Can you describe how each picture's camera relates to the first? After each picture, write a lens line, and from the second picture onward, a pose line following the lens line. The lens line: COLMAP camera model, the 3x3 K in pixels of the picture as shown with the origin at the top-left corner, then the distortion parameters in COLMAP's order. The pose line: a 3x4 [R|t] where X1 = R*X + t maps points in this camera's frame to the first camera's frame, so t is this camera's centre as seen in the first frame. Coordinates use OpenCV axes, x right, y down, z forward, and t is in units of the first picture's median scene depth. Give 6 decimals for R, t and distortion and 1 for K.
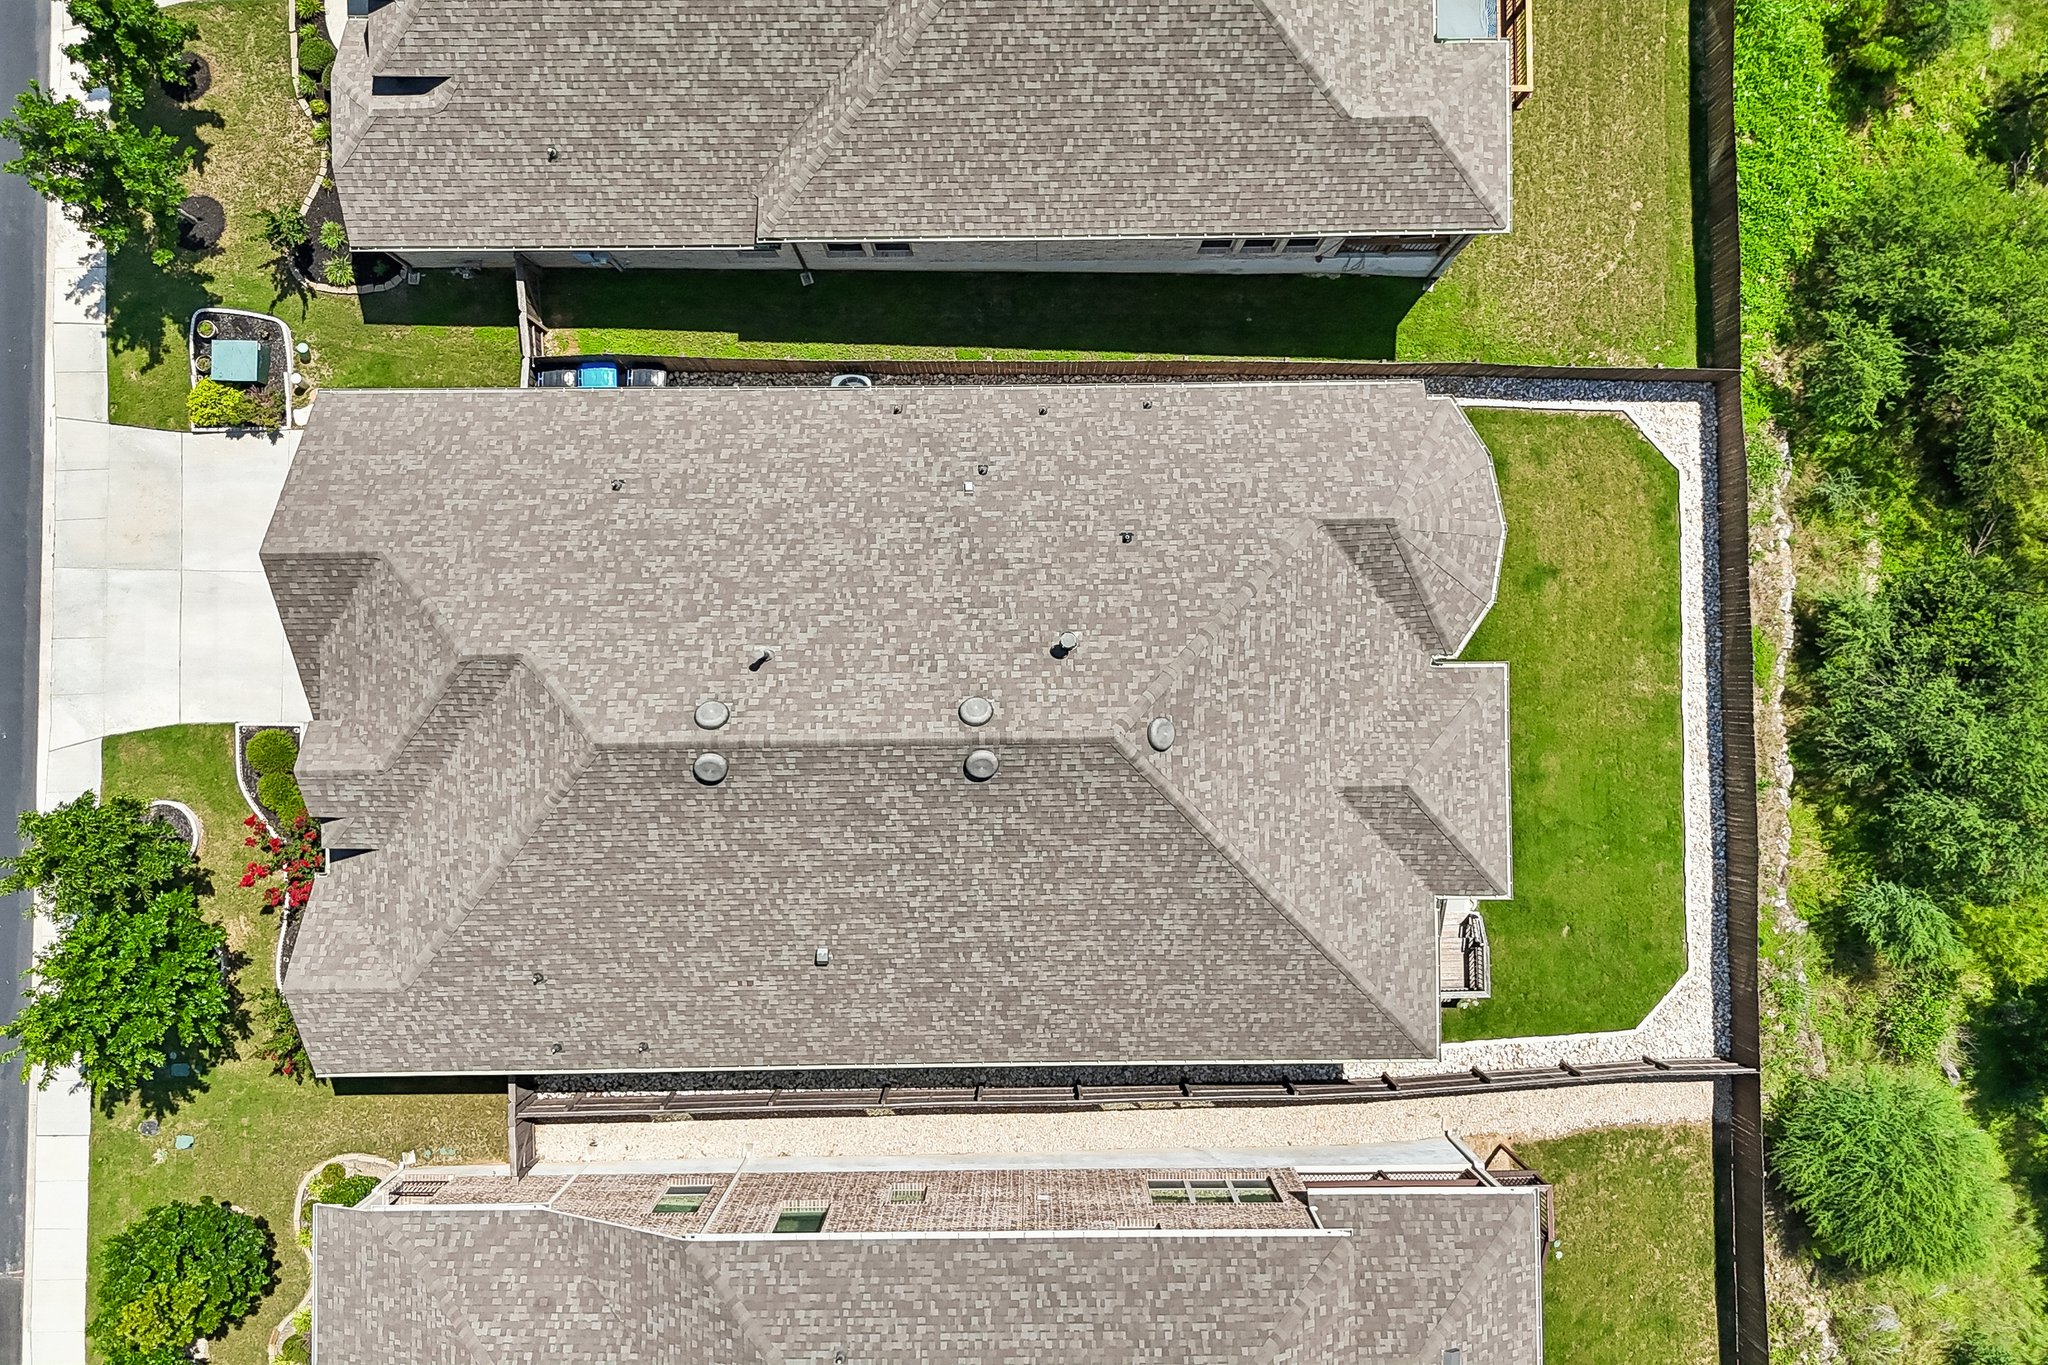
lens RADIAL K [[1788.4, 0, 1024.0], [0, 1788.4, 682.5], [0, 0, 1]] dist [0.086558, -0.118092]
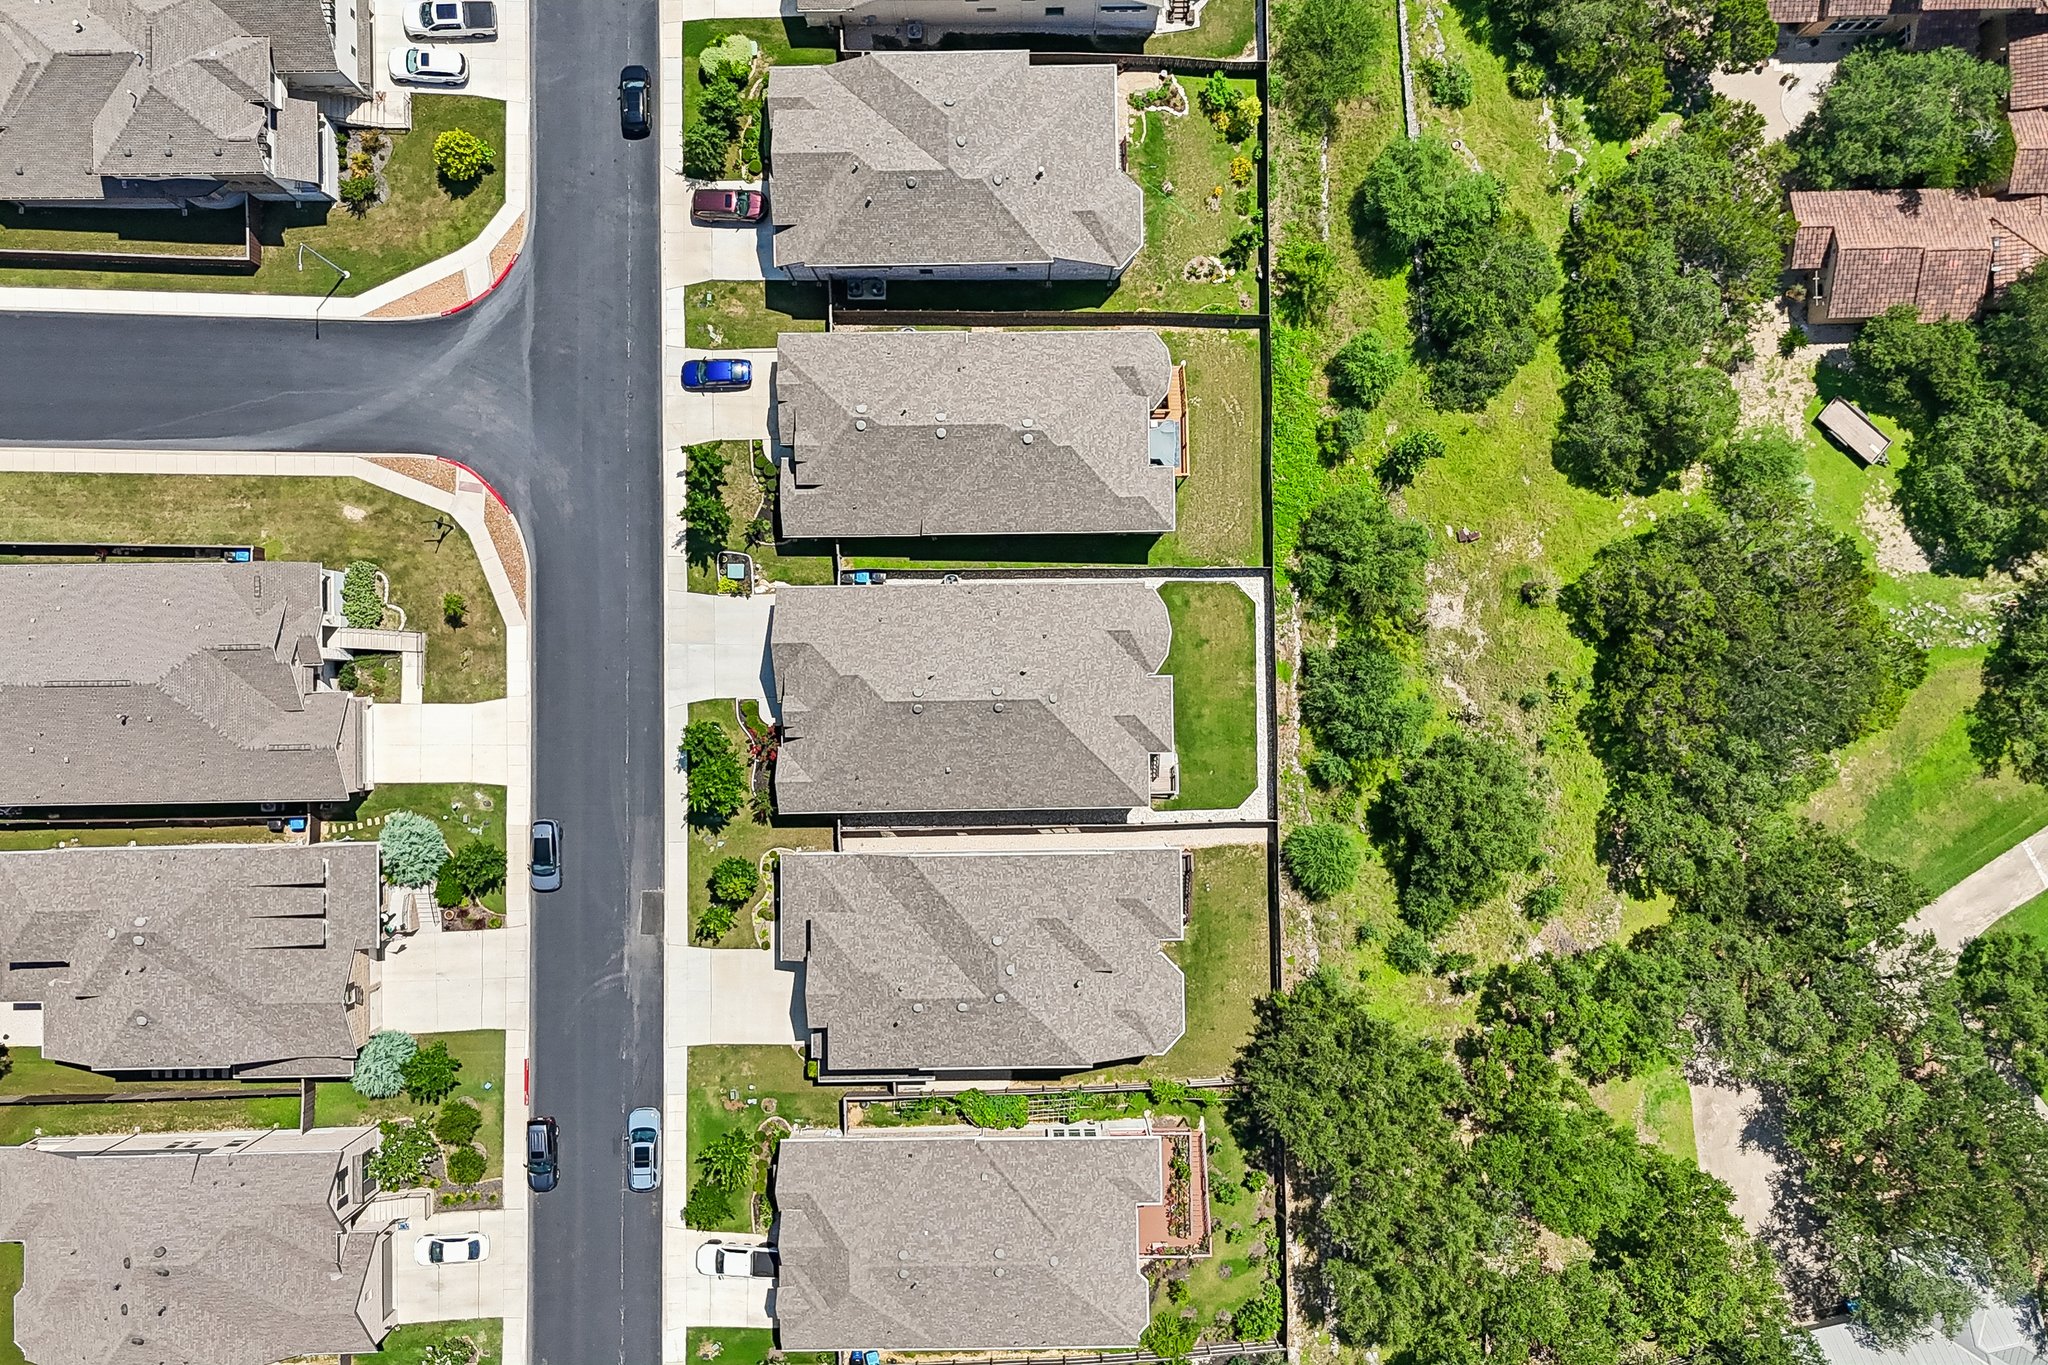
lens RADIAL K [[1788.4, 0, 1024.0], [0, 1788.4, 682.5], [0, 0, 1]] dist [0.086558, -0.118092]
pose [[0.999989, -0.004440, -0.001340, 0.021182], [0.004443, 0.999989, 0.001620, -0.004477], [0.001333, -0.001626, 0.999998, -1.784822]]
